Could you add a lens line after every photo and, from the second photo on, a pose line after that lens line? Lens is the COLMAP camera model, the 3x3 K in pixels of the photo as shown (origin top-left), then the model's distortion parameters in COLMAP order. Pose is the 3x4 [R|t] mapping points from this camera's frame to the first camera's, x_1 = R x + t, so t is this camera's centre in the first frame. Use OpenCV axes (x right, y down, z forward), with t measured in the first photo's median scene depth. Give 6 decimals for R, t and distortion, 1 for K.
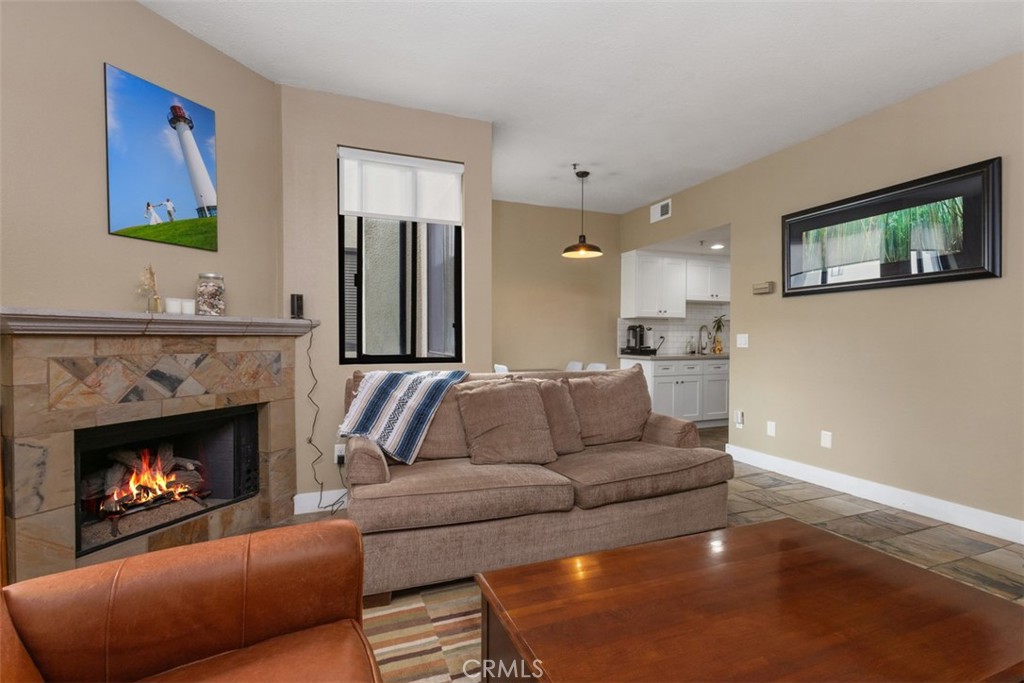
lens RADIAL K [[474.8, 0, 515.8], [0, 474.8, 343.4], [0, 0, 1]] dist [0.001425, 0.000014]
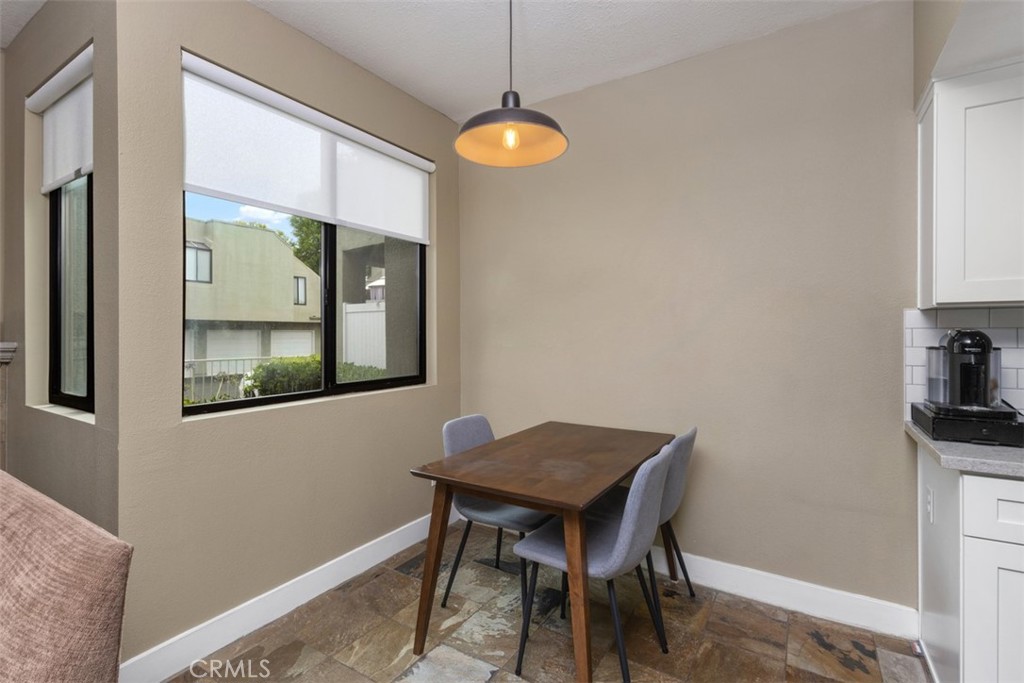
lens RADIAL K [[461.3, 0, 512.6], [0, 461.3, 335.8], [0, 0, 1]] dist [-0.001316, -0.000073]
pose [[0.586444, 0.004083, -0.809979, 0.719398], [-0.008868, 0.999960, -0.001380, -0.074291], [0.809941, 0.007993, 0.586457, 1.370328]]
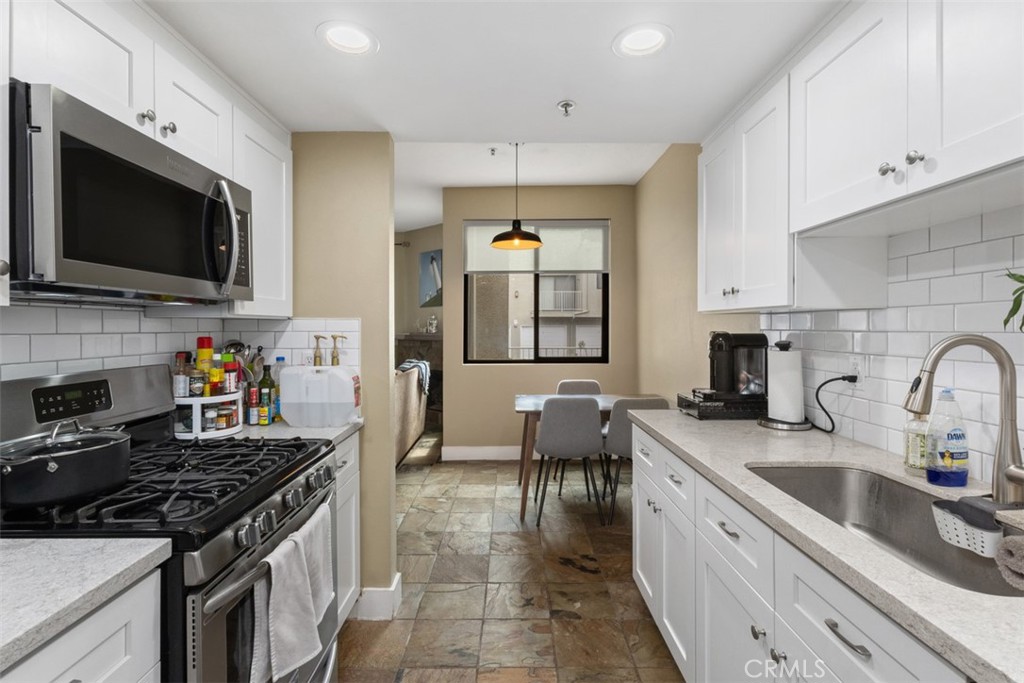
lens RADIAL K [[473.6, 0, 512.2], [0, 473.6, 327.5], [0, 0, 1]] dist [0.000233, 0.000364]
pose [[-0.368003, 0.002369, -0.929821, 1.472475], [-0.008431, 0.999947, 0.005884, -0.097736], [0.929786, 0.010005, -0.367964, 2.187749]]
